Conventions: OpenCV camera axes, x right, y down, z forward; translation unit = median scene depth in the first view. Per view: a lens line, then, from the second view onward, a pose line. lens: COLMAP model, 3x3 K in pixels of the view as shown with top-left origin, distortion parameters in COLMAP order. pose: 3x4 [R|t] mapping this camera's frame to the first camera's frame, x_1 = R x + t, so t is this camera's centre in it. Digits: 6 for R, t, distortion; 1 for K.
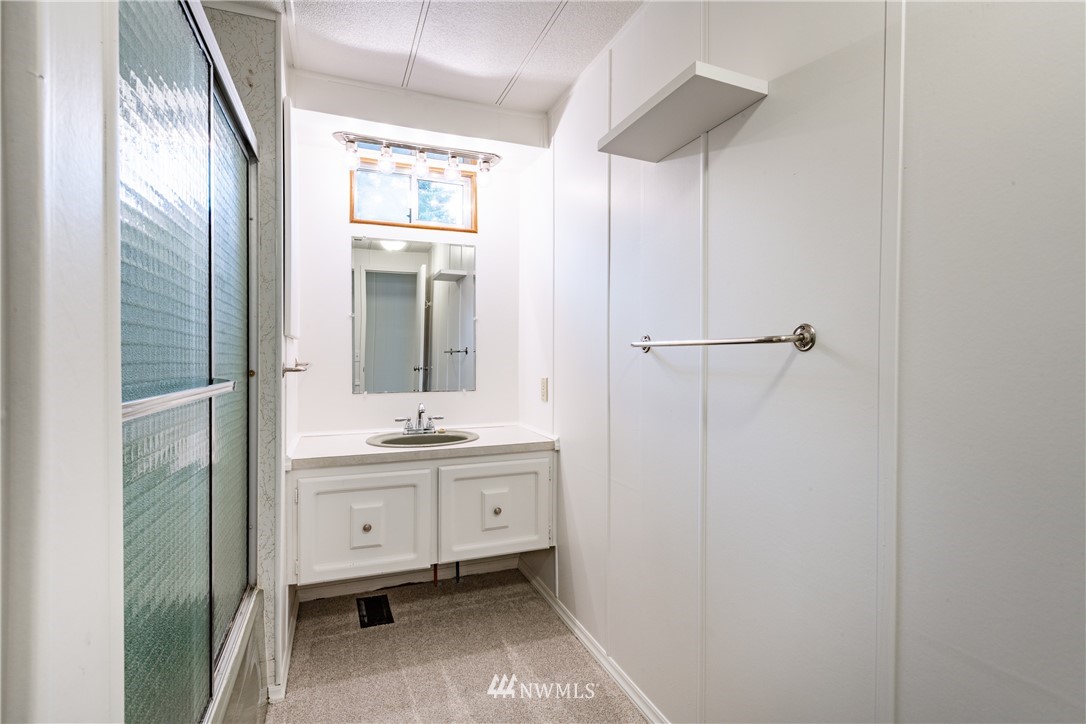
lens RADIAL K [[524.8, 0, 539.9], [0, 524.8, 359.5], [0, 0, 1]] dist [0.012365, -0.001313]
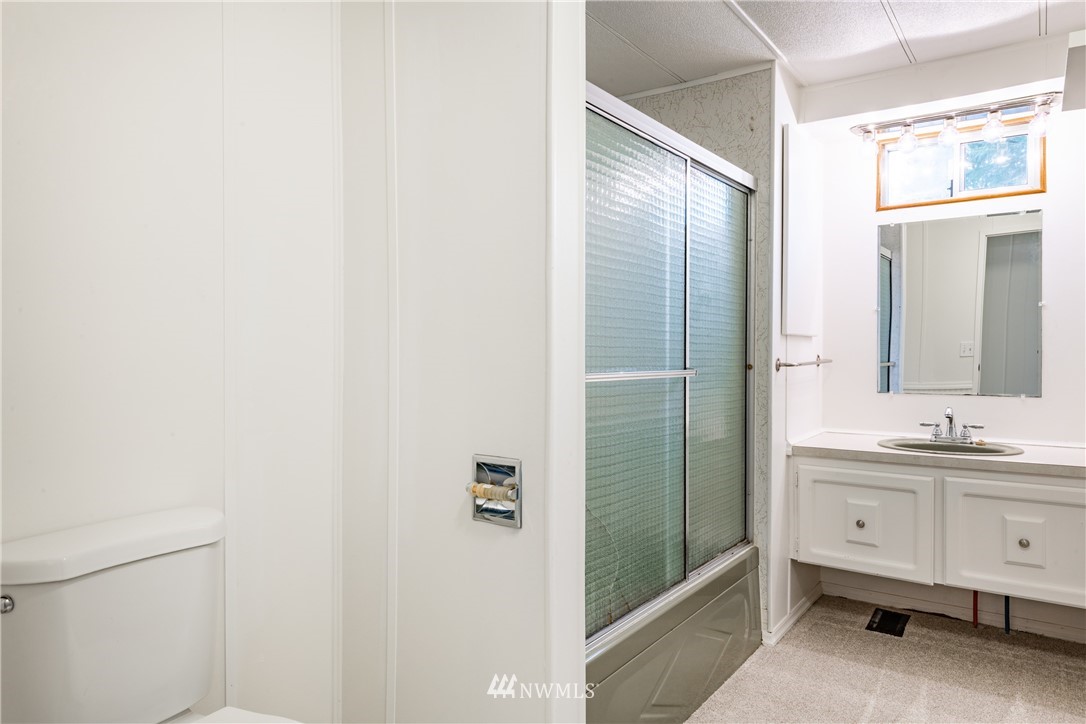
lens RADIAL K [[717.3, 0, 547.2], [0, 717.3, 363.1], [0, 0, 1]] dist [0.010477, -0.001022]
pose [[0.558226, 0.014271, -0.829566, 0.444430], [-0.005798, 0.999895, 0.013299, -0.001490], [0.829668, -0.002614, 0.558250, -0.245877]]
